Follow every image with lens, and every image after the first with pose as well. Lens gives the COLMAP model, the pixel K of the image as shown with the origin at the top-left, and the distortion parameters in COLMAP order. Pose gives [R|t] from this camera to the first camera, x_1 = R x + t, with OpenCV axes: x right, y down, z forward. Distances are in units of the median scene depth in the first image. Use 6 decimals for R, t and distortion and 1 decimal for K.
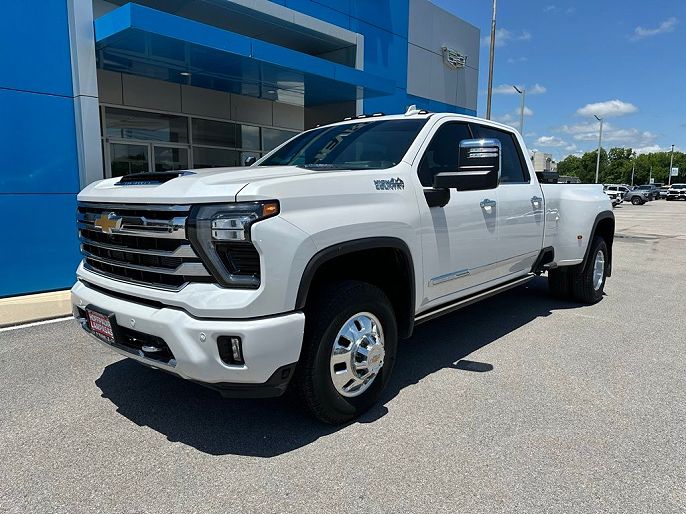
lens RADIAL K [[493.9, 0, 346.1], [0, 493.9, 259.1], [0, 0, 1]] dist [0.032509, -0.026699]
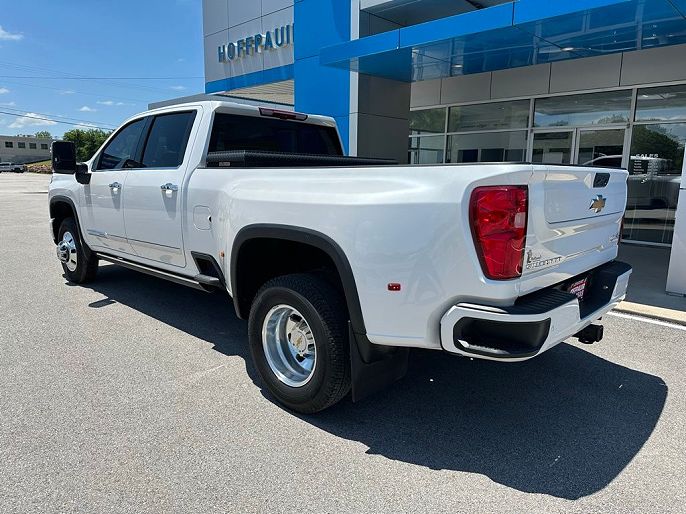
lens RADIAL K [[493.9, 0, 342.2], [0, 493.9, 256.4], [0, 0, 1]] dist [0.032509, -0.026699]
pose [[-0.066946, 0.161961, -0.984524, 1.258763], [-0.149097, 0.974034, 0.170373, -0.198262], [0.986554, 0.158195, -0.041060, 1.379678]]
